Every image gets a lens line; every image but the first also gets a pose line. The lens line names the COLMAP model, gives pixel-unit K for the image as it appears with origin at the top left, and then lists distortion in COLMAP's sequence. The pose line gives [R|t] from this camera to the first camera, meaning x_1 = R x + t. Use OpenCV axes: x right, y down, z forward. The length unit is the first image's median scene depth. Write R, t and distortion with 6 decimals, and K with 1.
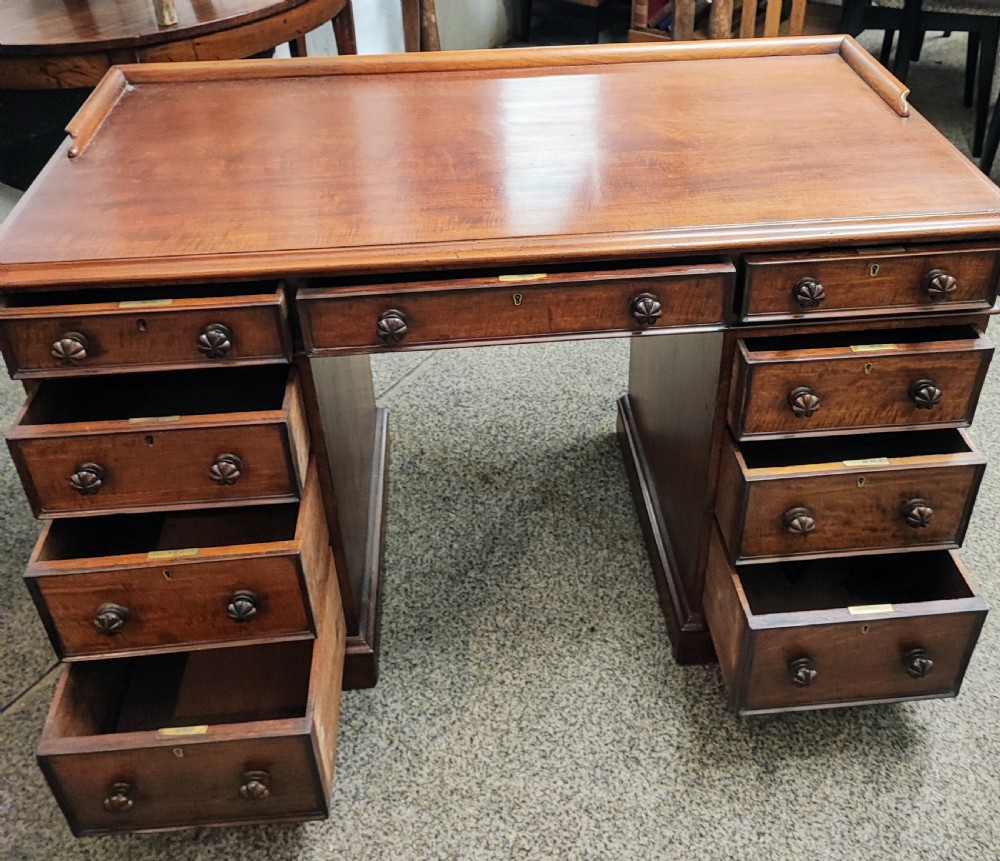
lens RADIAL K [[990.3, 0, 530.8], [0, 990.3, 286.7], [0, 0, 1]] dist [0.016288, 0.000000]
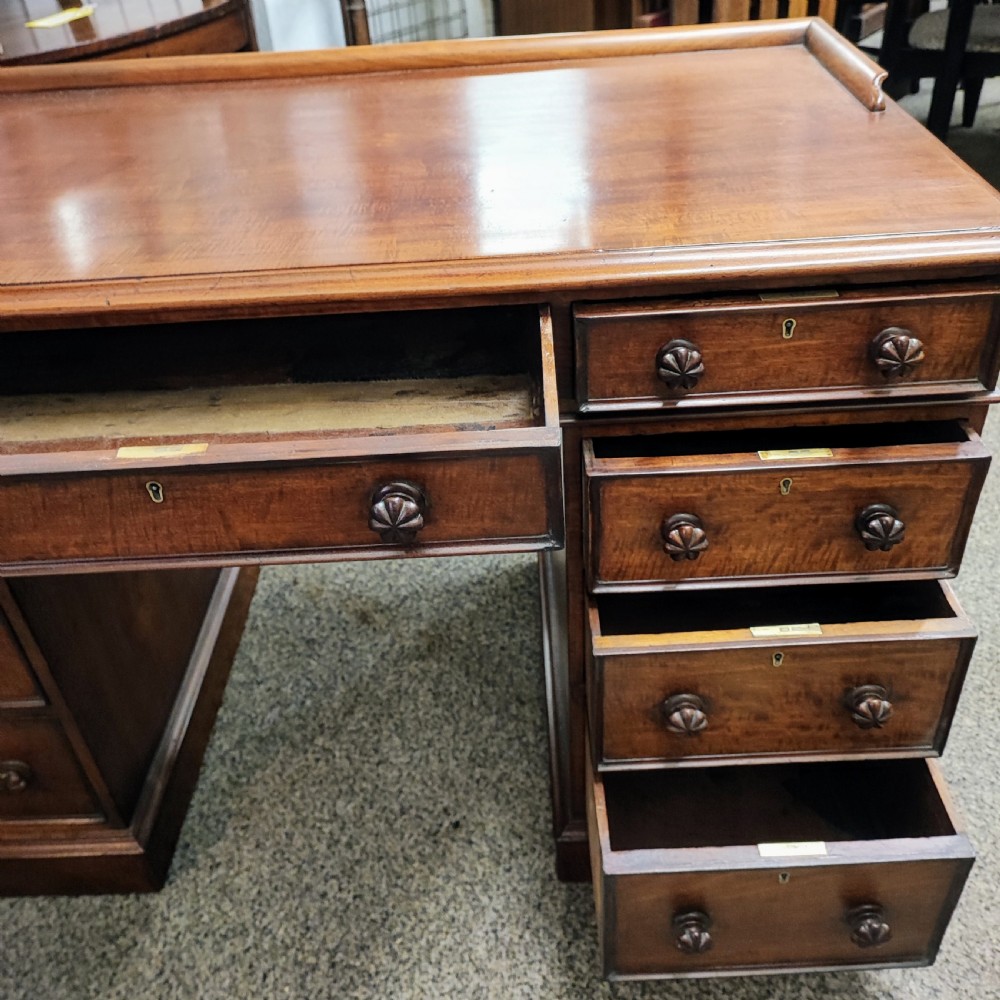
lens RADIAL K [[957.9, 0, 515.4], [0, 957.9, 433.1], [0, 0, 1]] dist [0.000613, 0.000000]
pose [[0.996139, 0.009696, -0.087251, 0.179111], [-0.006996, 0.999489, 0.031200, 0.024488], [0.087509, -0.030469, 0.995698, 0.302718]]
